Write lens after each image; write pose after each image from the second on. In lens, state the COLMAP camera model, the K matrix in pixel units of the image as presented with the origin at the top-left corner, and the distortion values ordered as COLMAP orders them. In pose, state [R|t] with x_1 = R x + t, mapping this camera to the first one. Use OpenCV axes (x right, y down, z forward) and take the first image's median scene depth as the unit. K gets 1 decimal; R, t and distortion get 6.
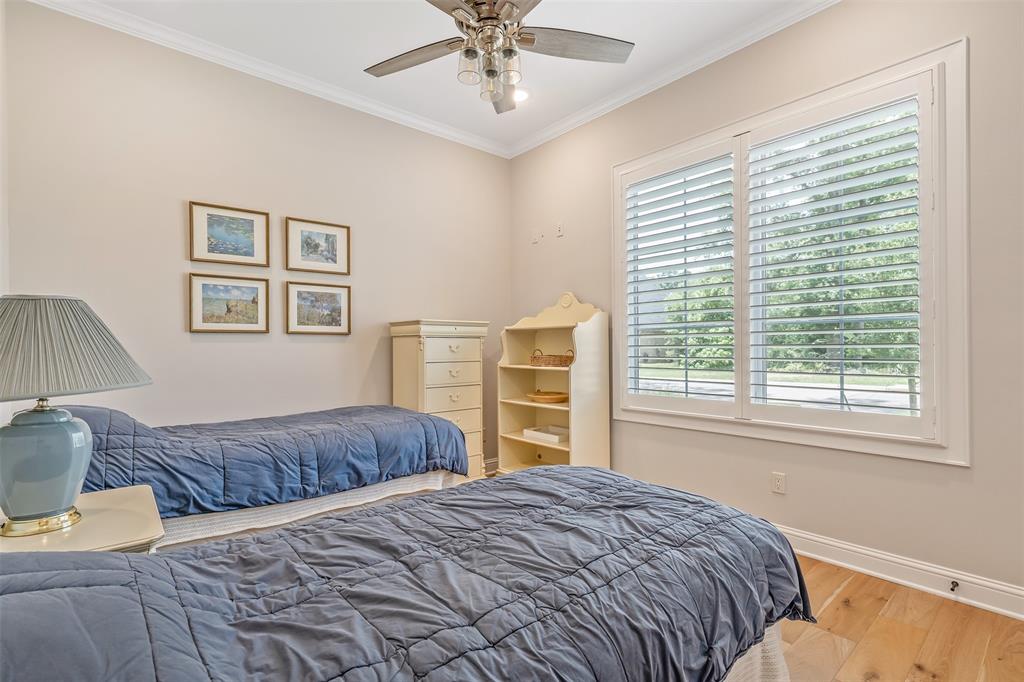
lens RADIAL K [[483.6, 0, 509.3], [0, 483.6, 345.9], [0, 0, 1]] dist [-0.000145, 0.000074]
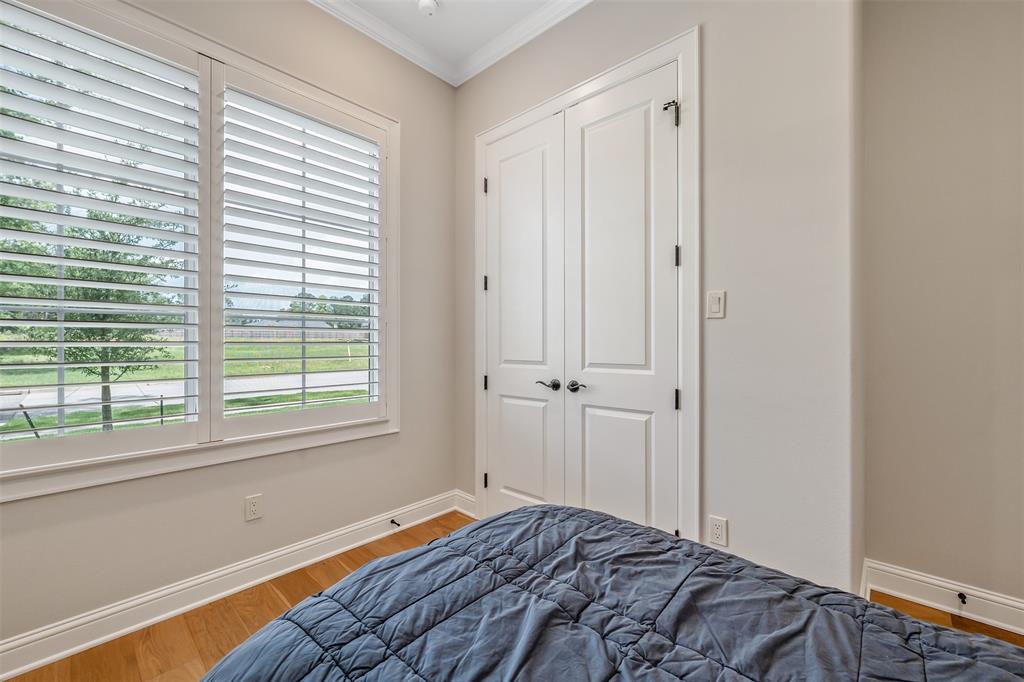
lens RADIAL K [[421.3, 0, 508.8], [0, 421.3, 338.9], [0, 0, 1]] dist [-0.003590, 0.000280]
pose [[-0.098956, 0.010612, 0.995035, -0.280533], [-0.003700, 0.999932, -0.011032, -0.004835], [-0.995085, -0.004773, -0.098910, 0.783970]]
